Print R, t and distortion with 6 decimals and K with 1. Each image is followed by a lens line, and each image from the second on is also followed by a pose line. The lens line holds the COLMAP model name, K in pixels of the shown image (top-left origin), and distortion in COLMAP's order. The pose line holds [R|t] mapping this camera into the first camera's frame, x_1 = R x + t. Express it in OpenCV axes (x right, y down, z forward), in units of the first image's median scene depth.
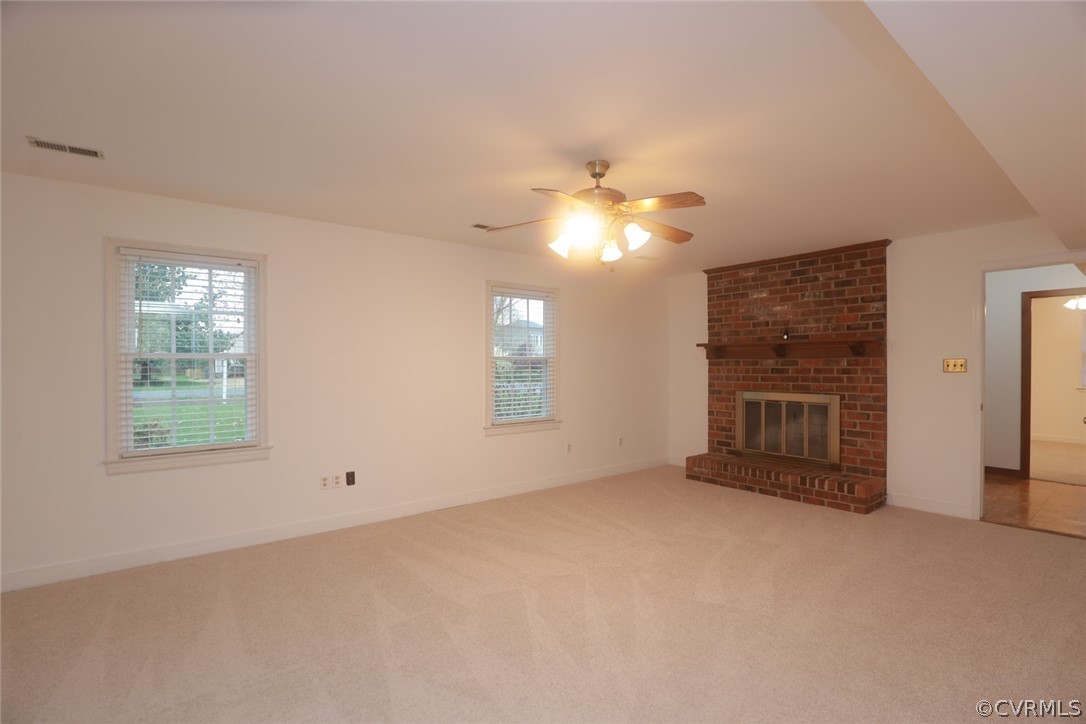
lens RADIAL K [[497.9, 0, 543.6], [0, 497.9, 366.3], [0, 0, 1]] dist [-0.035604, 0.007384]
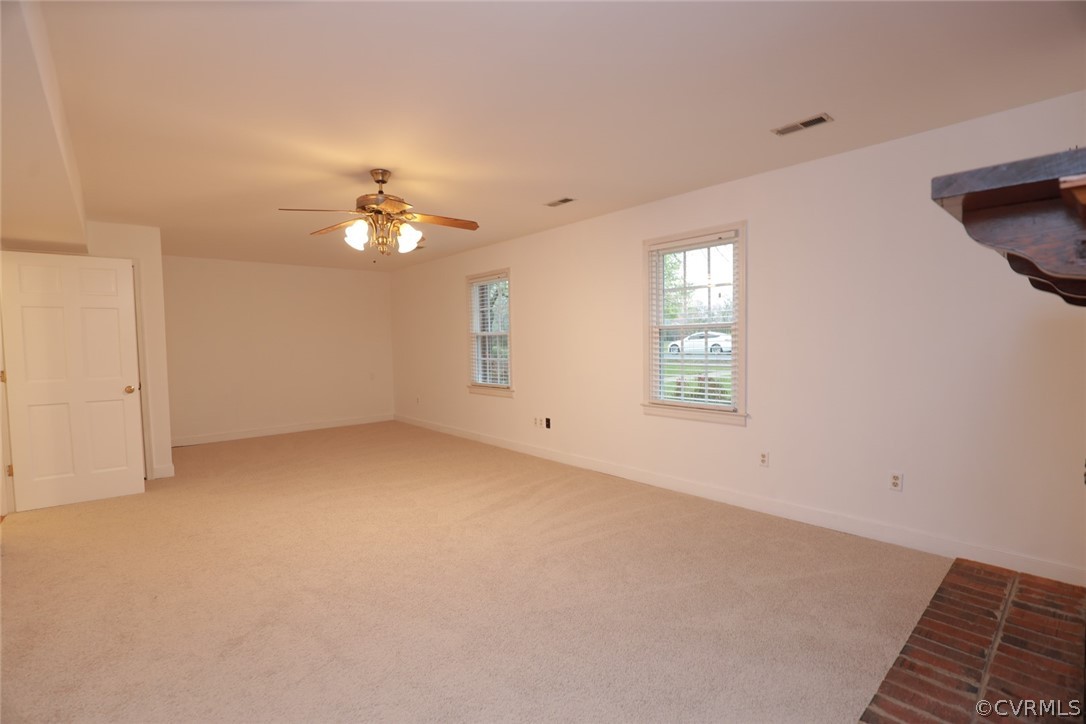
lens RADIAL K [[497.9, 0, 543.6], [0, 497.9, 366.3], [0, 0, 1]] dist [-0.035604, 0.007384]
pose [[0.063429, 0.053387, -0.996557, 0.737397], [0.013010, 0.998439, 0.054316, 0.001780], [0.997902, -0.016411, 0.062636, 0.721691]]
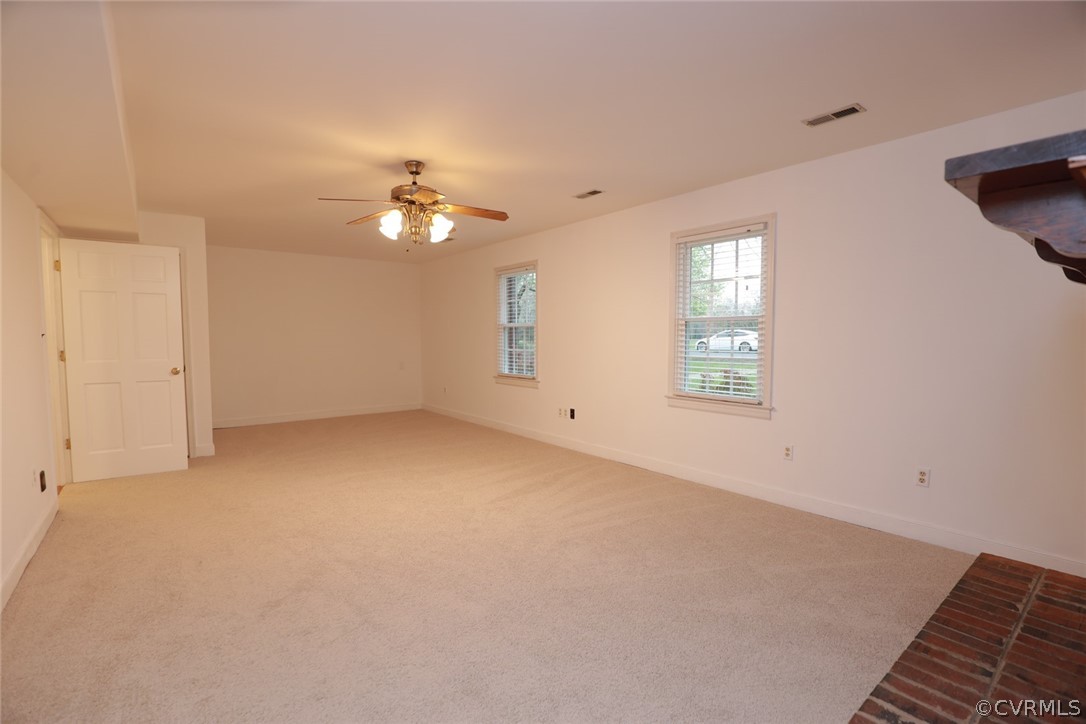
lens RADIAL K [[498.5, 0, 542.9], [0, 498.5, 367.3], [0, 0, 1]] dist [-0.037345, 0.007771]
pose [[0.009912, 0.064466, -0.997871, 0.752498], [-0.003956, 0.997914, 0.064429, 0.011333], [0.999943, 0.003309, 0.010146, 0.720672]]
